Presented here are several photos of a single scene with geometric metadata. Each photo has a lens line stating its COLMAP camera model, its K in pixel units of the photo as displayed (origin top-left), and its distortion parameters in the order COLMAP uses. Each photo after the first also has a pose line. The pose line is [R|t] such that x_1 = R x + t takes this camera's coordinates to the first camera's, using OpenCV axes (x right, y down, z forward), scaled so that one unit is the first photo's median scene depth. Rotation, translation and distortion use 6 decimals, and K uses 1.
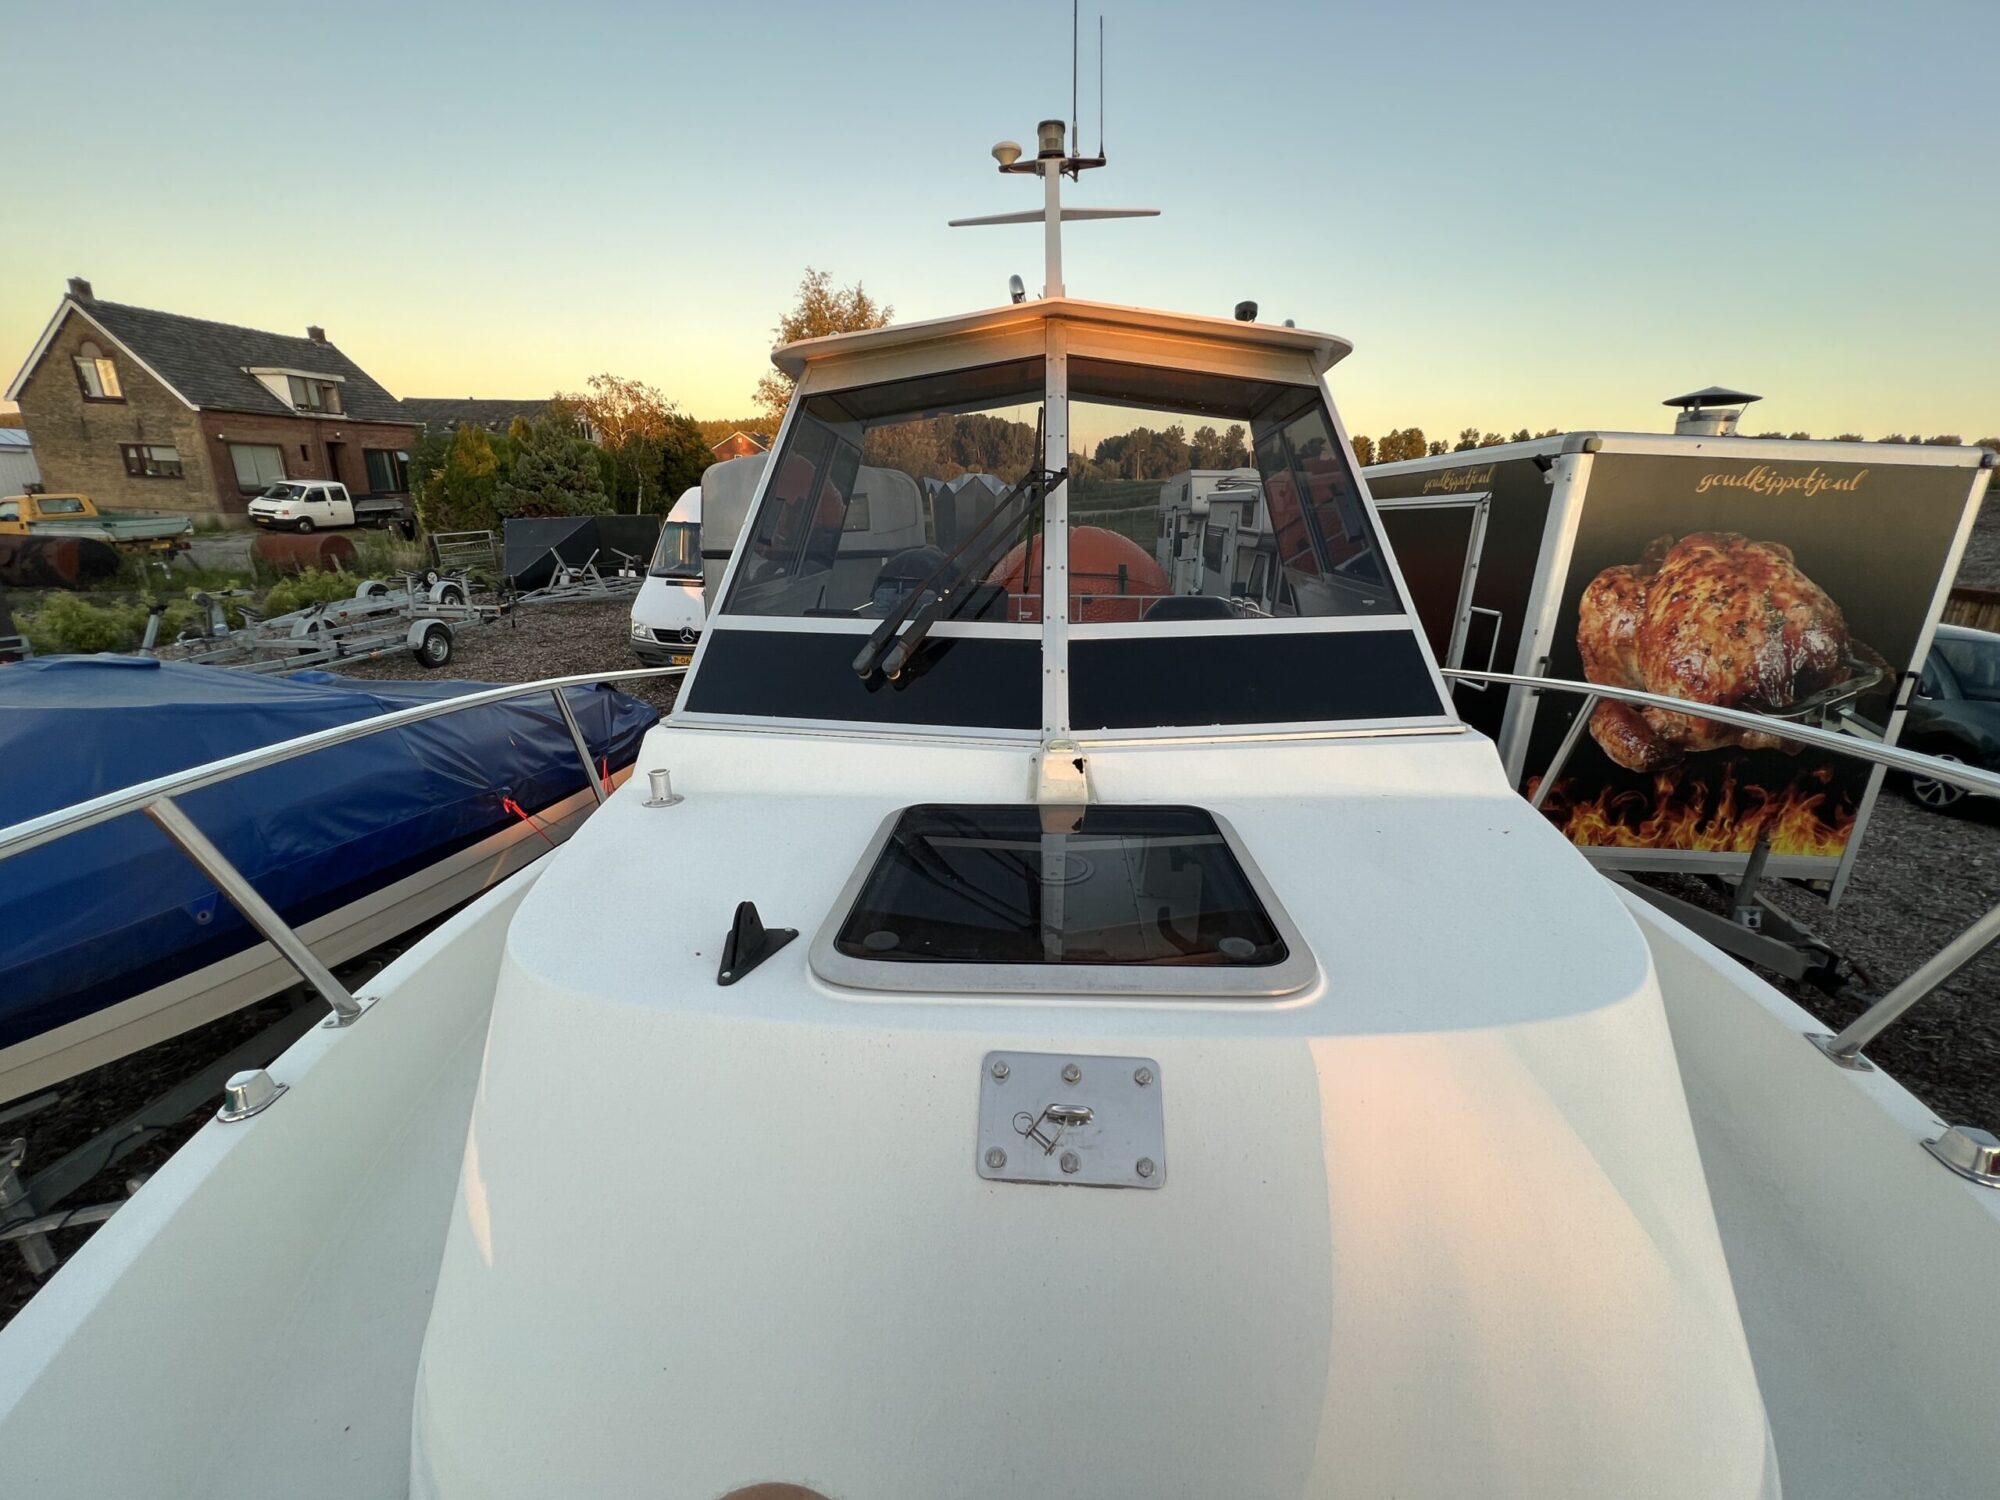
lens RADIAL K [[800.8, 0, 1001.1], [0, 800.8, 748.7], [0, 0, 1]] dist [-0.000924, 0.000045]
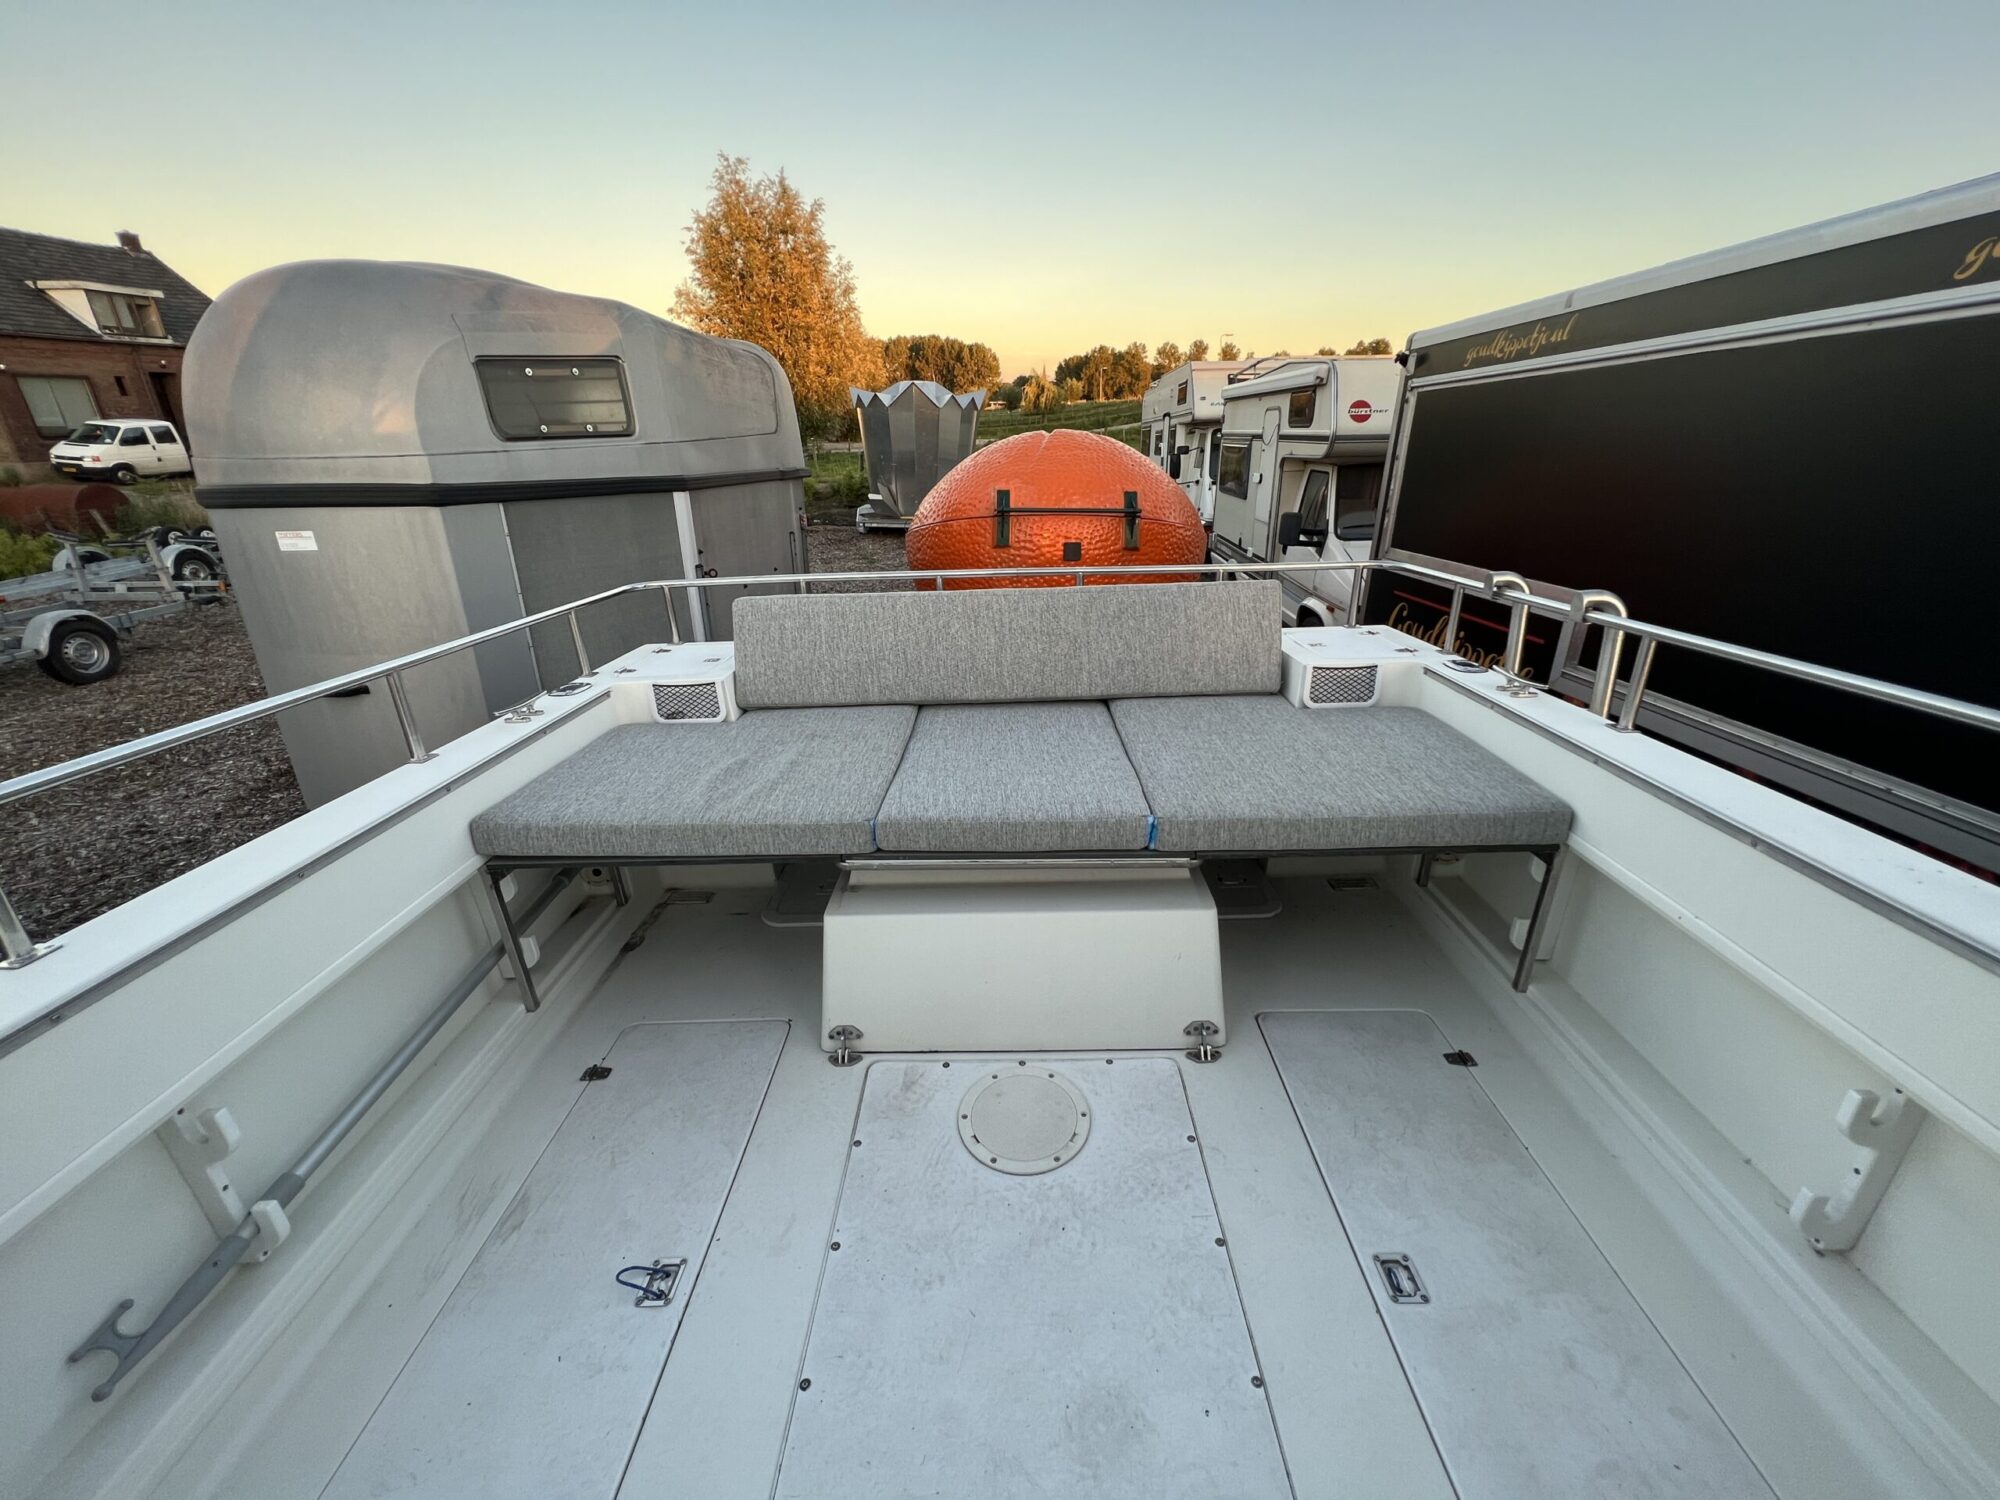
lens RADIAL K [[798.6, 0, 999.9], [0, 798.6, 747.2], [0, 0, 1]] dist [-0.001968, 0.000411]
pose [[0.998576, -0.041869, 0.033051, 0.007194], [0.039083, 0.995959, 0.080862, -0.024818], [-0.036303, -0.079455, 0.996177, 0.106868]]
